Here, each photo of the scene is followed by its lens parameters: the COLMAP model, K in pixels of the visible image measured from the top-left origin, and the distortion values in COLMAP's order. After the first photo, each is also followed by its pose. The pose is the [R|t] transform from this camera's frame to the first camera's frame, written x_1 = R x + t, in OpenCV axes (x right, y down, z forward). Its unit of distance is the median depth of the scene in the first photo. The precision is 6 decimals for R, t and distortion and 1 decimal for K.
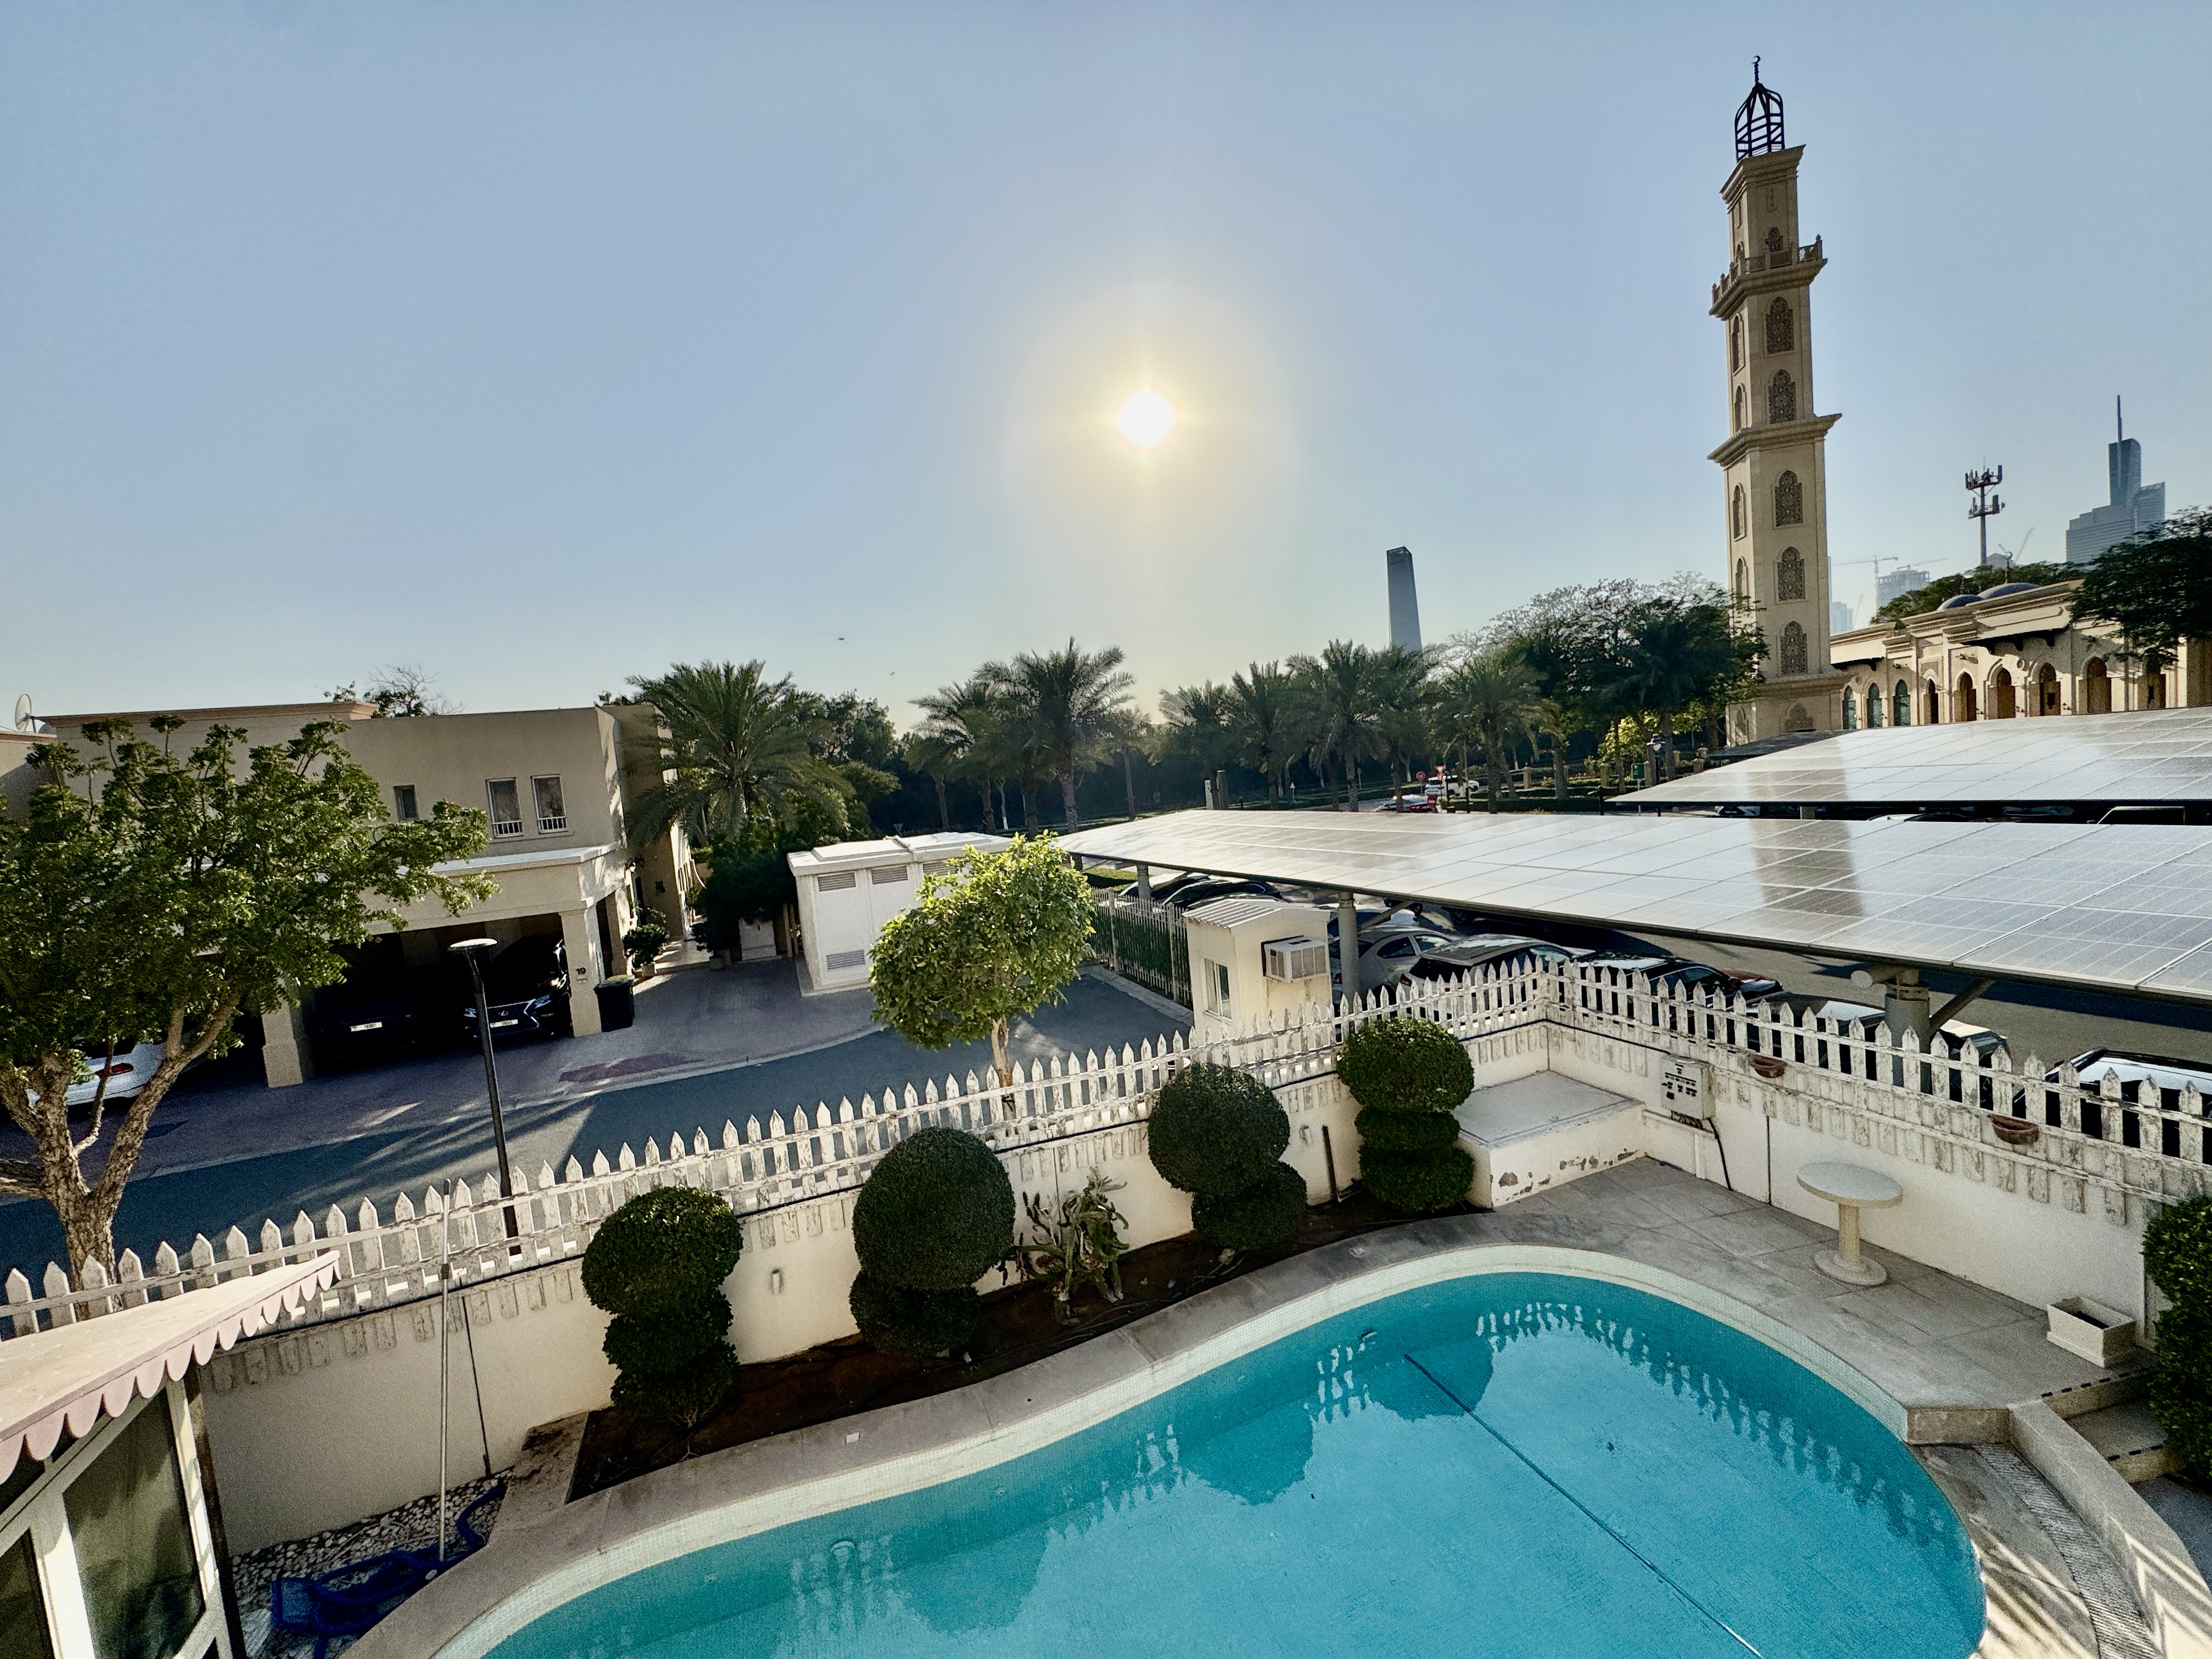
lens RADIAL K [[881.7, 0, 1106.3], [0, 881.7, 827.3], [0, 0, 1]] dist [-0.002593, -0.000704]
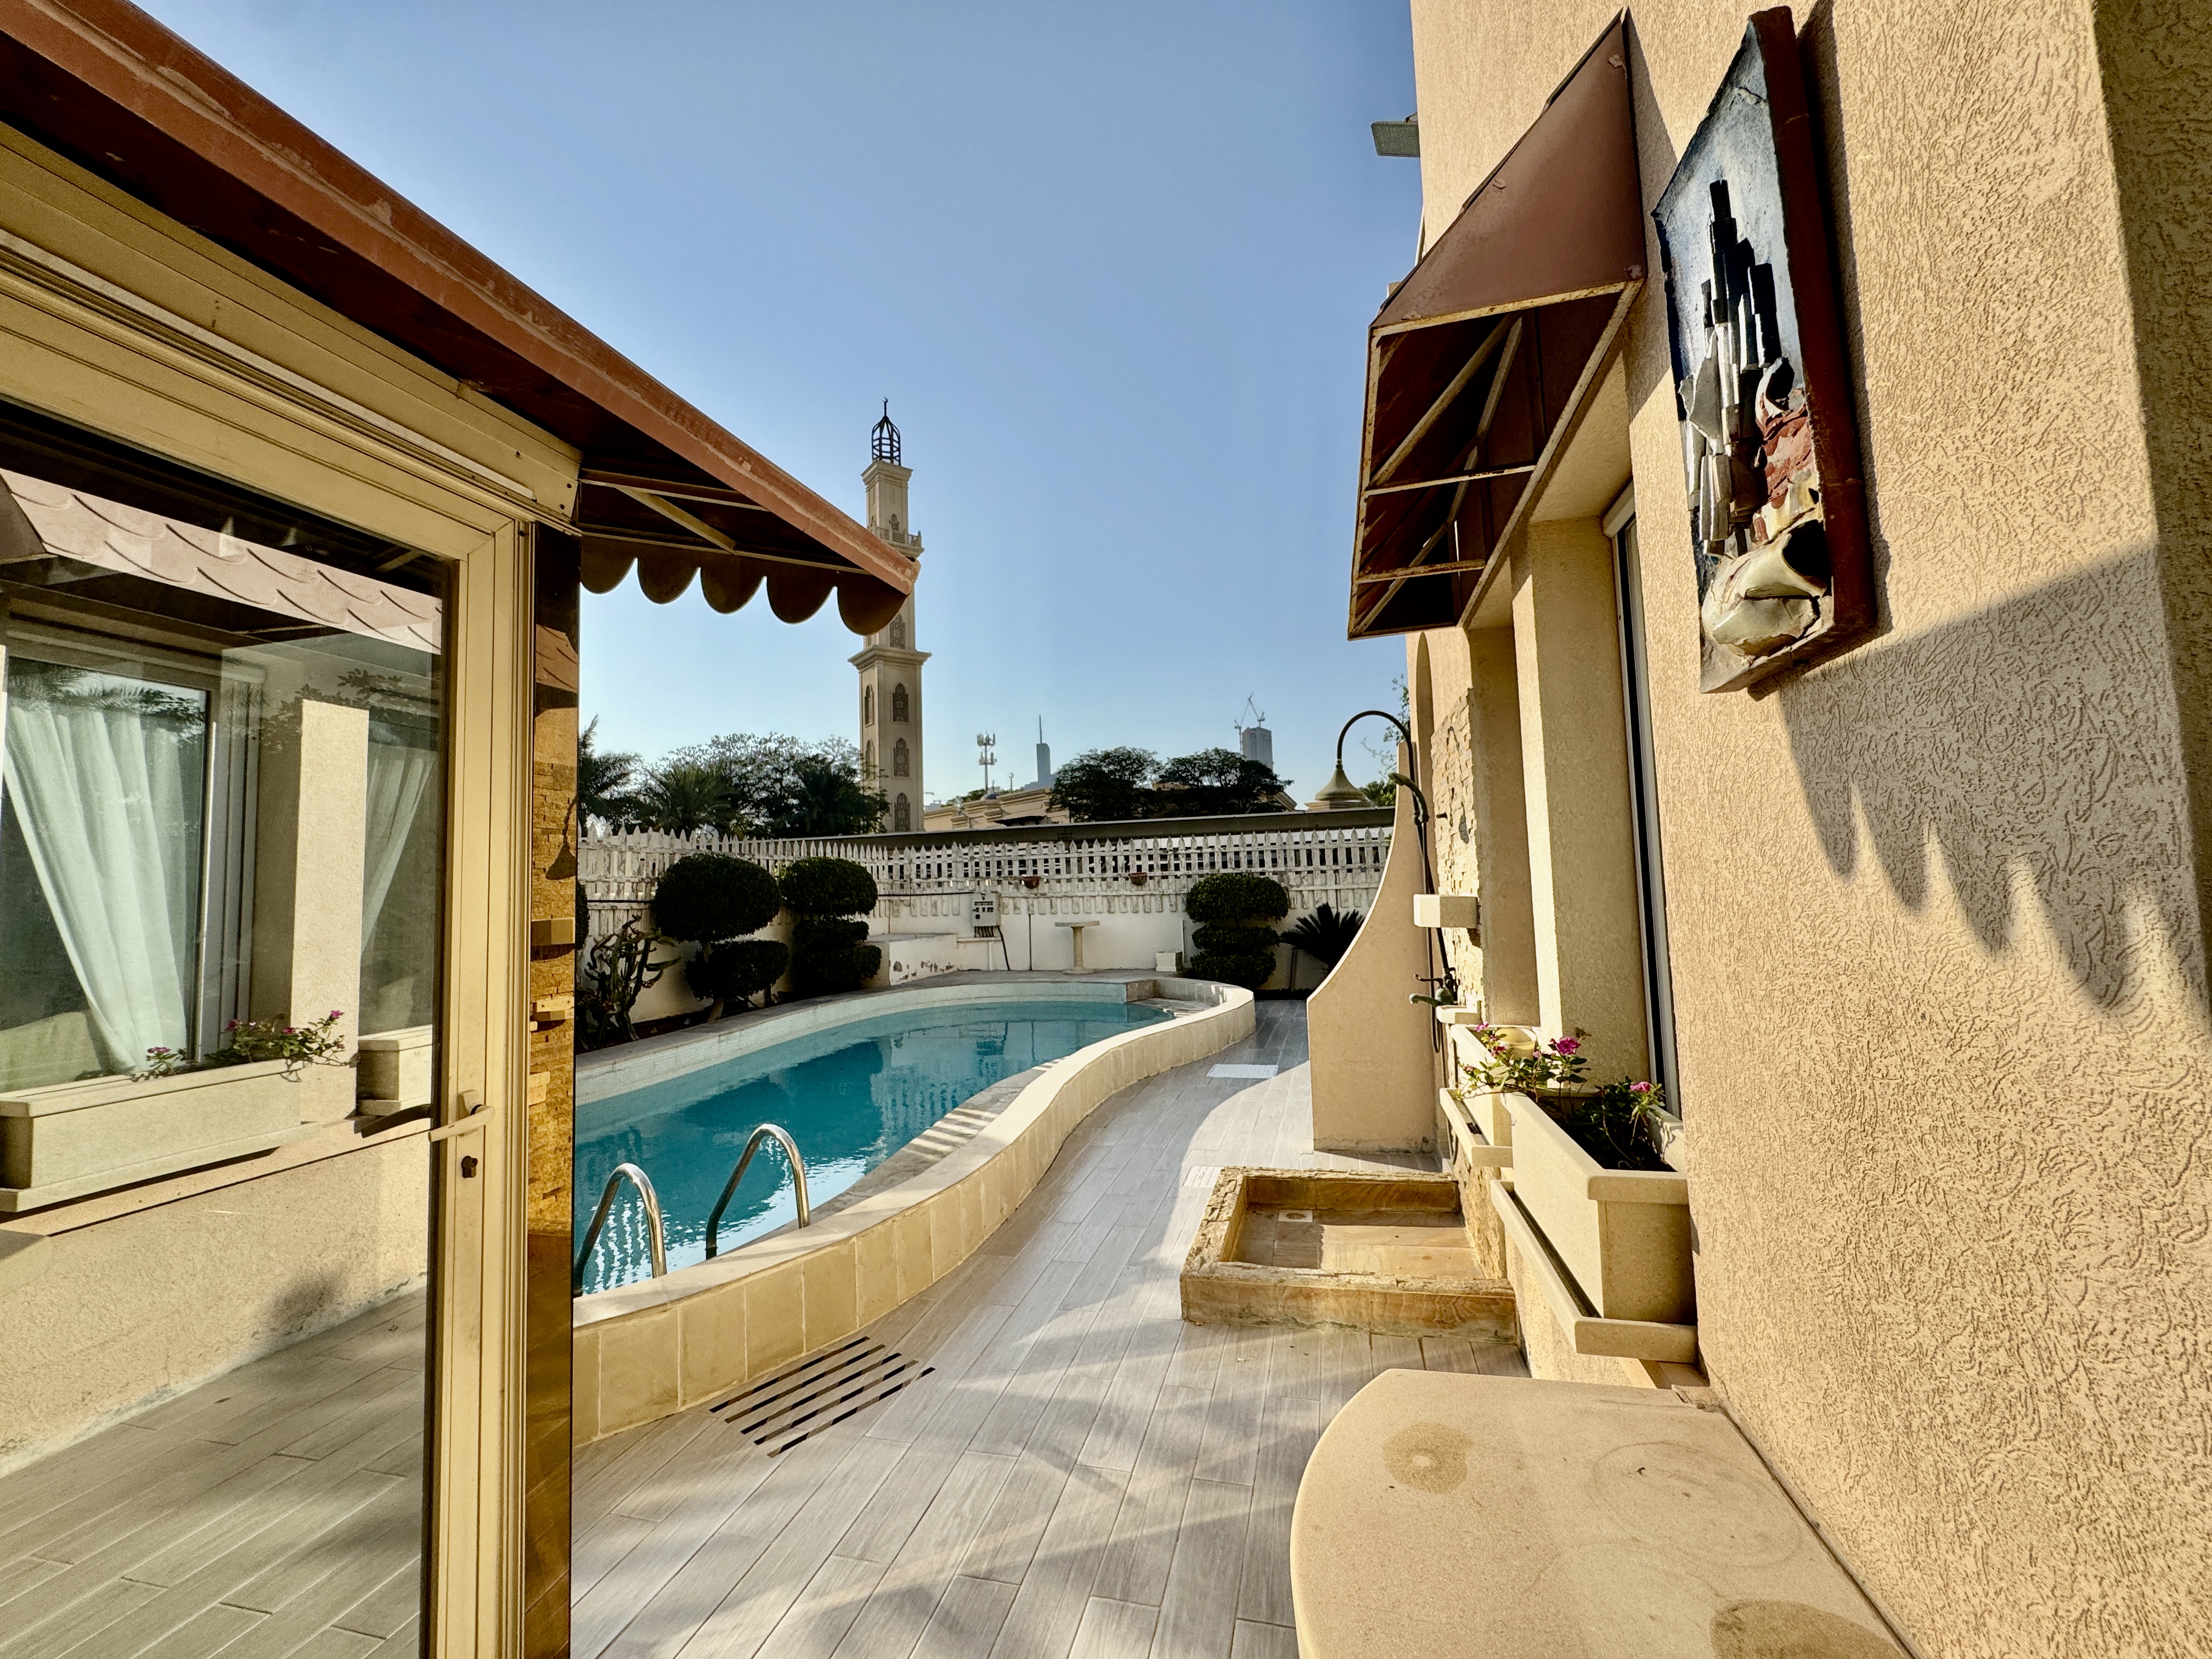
lens RADIAL K [[881.7, 0, 1102.8], [0, 881.7, 829.1], [0, 0, 1]] dist [-0.002593, -0.000704]
pose [[0.604114, 0.125667, 0.786927, -0.084528], [0.032377, 0.982802, -0.181802, 0.080073], [-0.796240, 0.135307, 0.589656, -0.020258]]
